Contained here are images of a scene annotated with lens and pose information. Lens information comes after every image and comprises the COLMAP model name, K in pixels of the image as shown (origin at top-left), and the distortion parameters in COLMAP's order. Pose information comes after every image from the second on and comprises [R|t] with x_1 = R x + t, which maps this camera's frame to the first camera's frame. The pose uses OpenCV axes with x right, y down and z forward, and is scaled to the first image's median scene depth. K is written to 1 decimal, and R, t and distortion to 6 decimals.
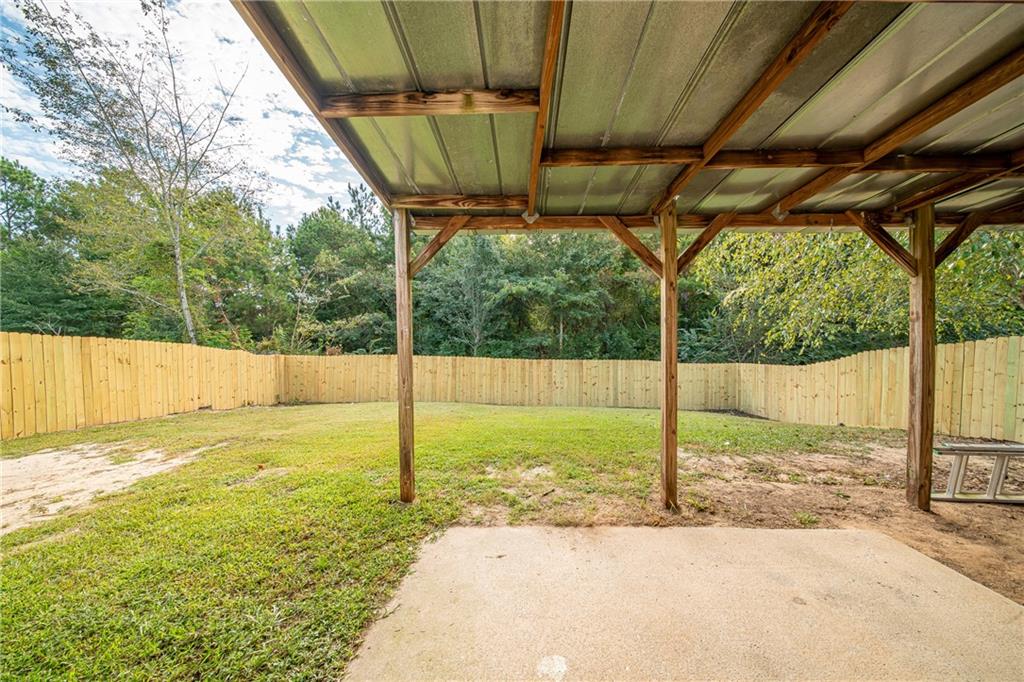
lens RADIAL K [[357.2, 0, 509.6], [0, 357.2, 341.7], [0, 0, 1]] dist [-0.001470, -0.000439]
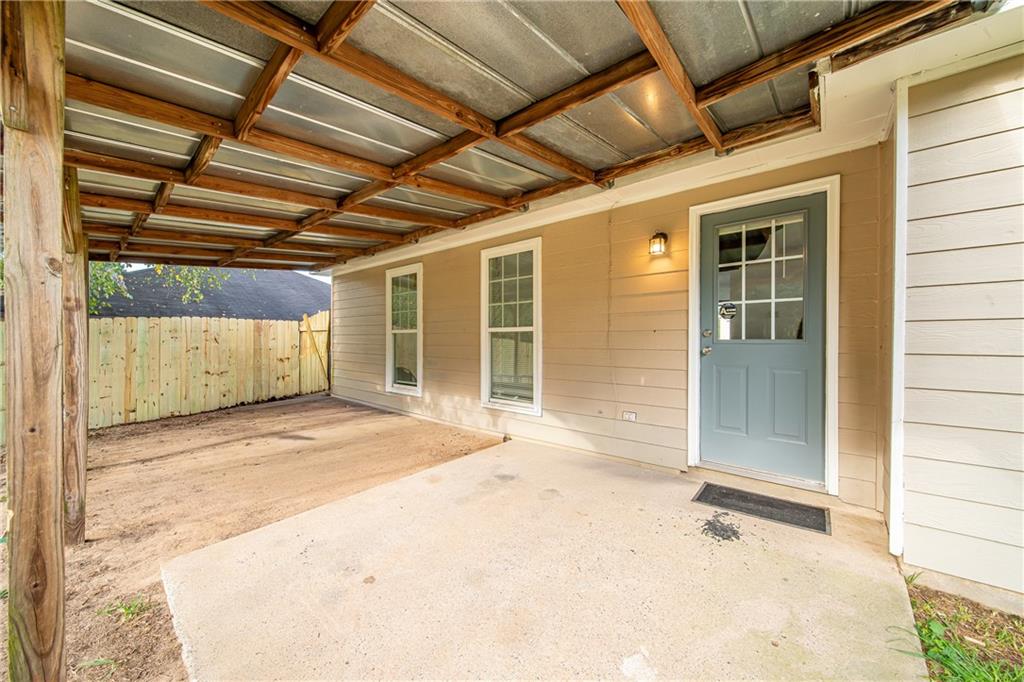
lens RADIAL K [[357.2, 0, 509.6], [0, 357.2, 341.7], [0, 0, 1]] dist [-0.001470, -0.000439]
pose [[-0.781957, -0.002448, 0.623327, -0.131340], [0.006399, 0.999908, 0.011955, 0.010741], [-0.623299, 0.013337, -0.781870, 1.228937]]
